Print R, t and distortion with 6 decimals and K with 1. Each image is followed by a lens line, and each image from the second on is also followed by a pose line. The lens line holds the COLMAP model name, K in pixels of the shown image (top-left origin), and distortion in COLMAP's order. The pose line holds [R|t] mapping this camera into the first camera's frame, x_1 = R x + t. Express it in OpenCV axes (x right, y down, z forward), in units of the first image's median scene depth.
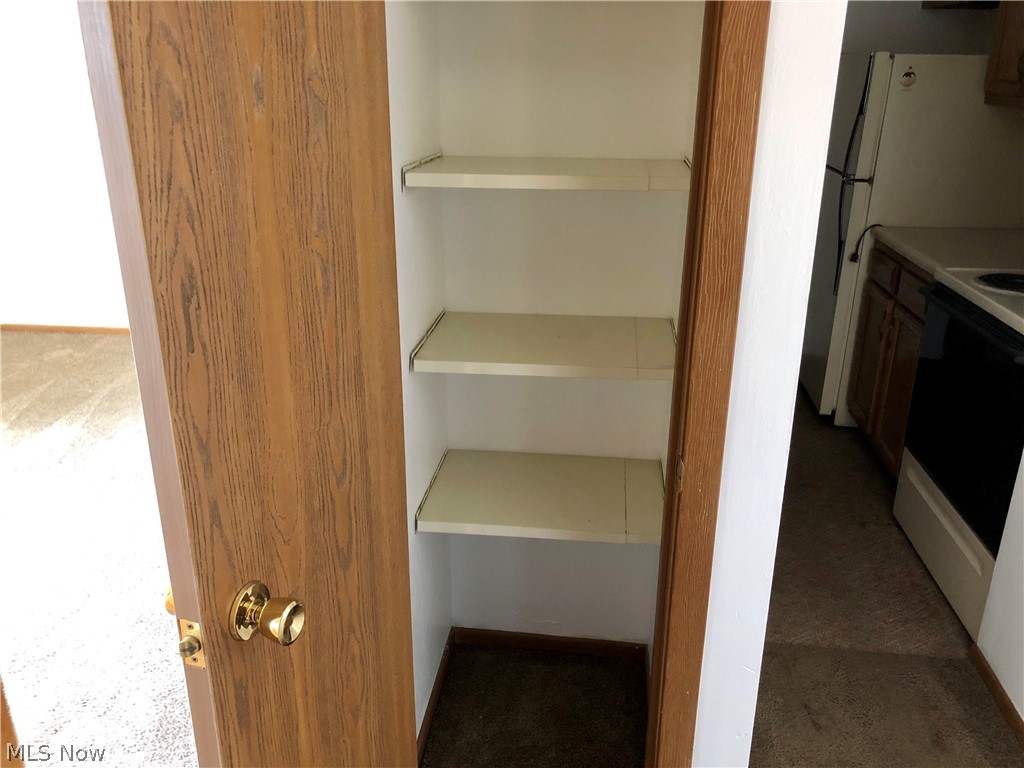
lens RADIAL K [[831.1, 0, 510.6], [0, 831.1, 378.8], [0, 0, 1]] dist [0.019162, -0.002088]
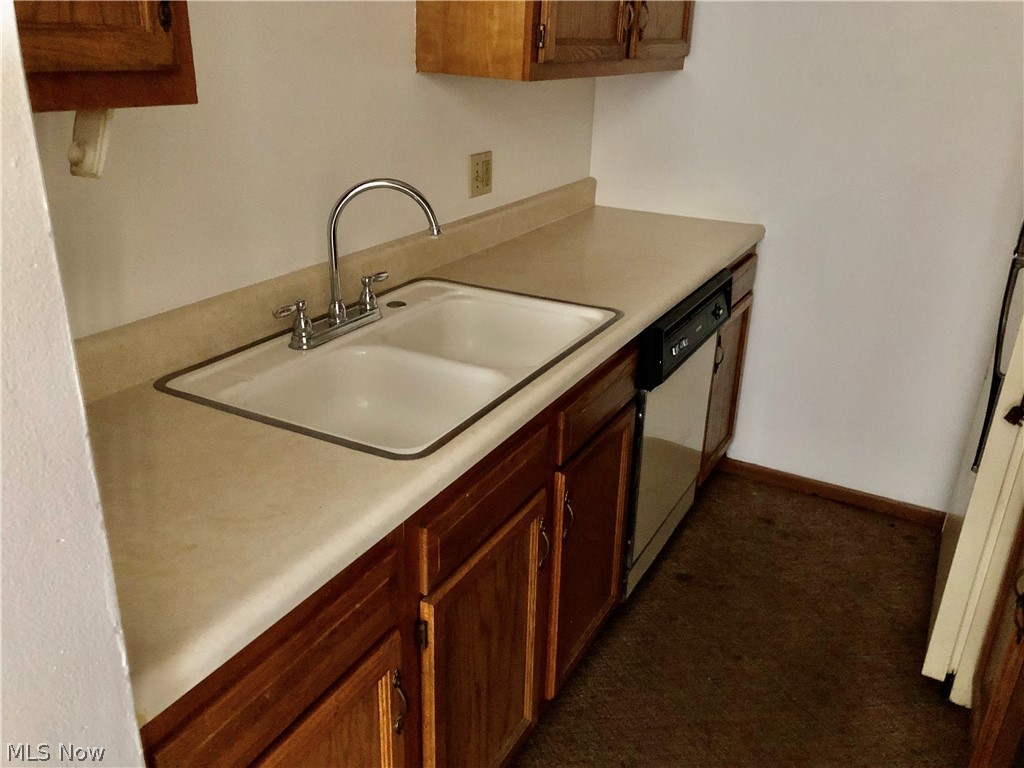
lens RADIAL K [[831.1, 0, 510.6], [0, 831.1, 378.8], [0, 0, 1]] dist [0.019162, -0.002088]
pose [[0.922878, 0.166323, -0.347324, 0.309775], [-0.156298, 0.986070, 0.056899, -0.150944], [0.351949, 0.001775, 0.936018, 0.433229]]
